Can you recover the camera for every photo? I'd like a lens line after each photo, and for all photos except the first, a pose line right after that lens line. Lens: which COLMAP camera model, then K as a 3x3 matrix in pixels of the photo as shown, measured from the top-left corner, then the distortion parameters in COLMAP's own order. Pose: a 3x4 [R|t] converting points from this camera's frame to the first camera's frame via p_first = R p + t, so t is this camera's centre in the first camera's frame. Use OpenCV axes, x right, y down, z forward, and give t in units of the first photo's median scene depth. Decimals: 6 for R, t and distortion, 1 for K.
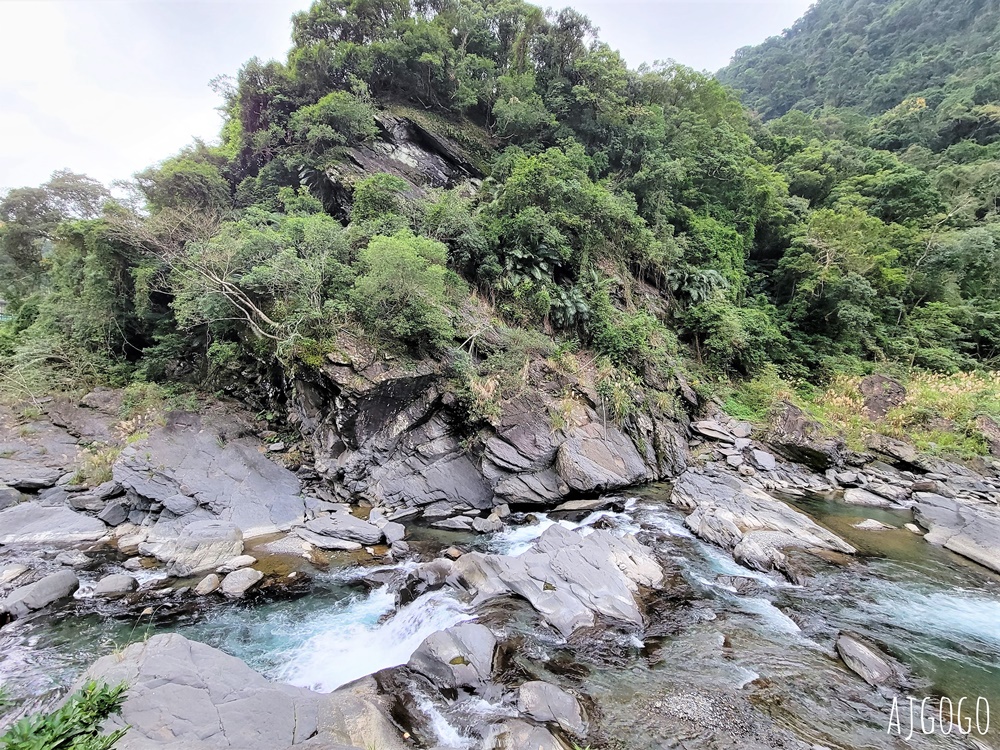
lens RADIAL K [[426.8, 0, 503.1], [0, 426.8, 379.8], [0, 0, 1]] dist [-0.003432, -0.001494]
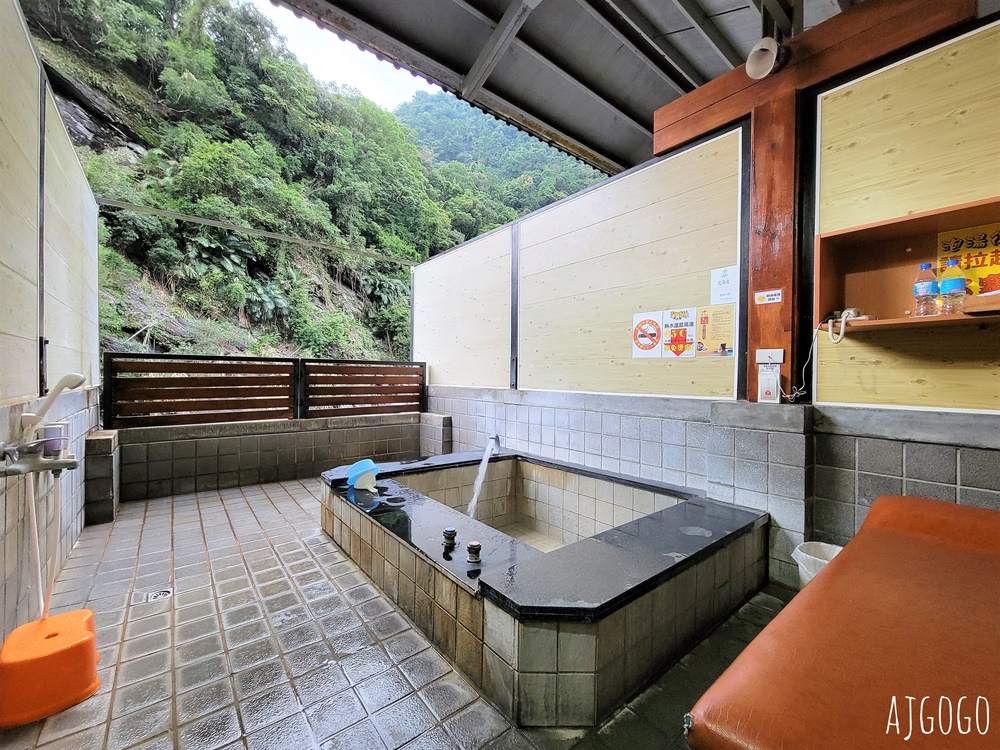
lens RADIAL K [[405.1, 0, 500.2], [0, 405.1, 378.8], [0, 0, 1]] dist [0.004564, -0.005726]
pose [[0.781225, -0.043835, 0.622708, -0.020885], [0.038591, 0.999015, 0.021909, 0.014848], [-0.623055, 0.006915, 0.782147, -0.108050]]
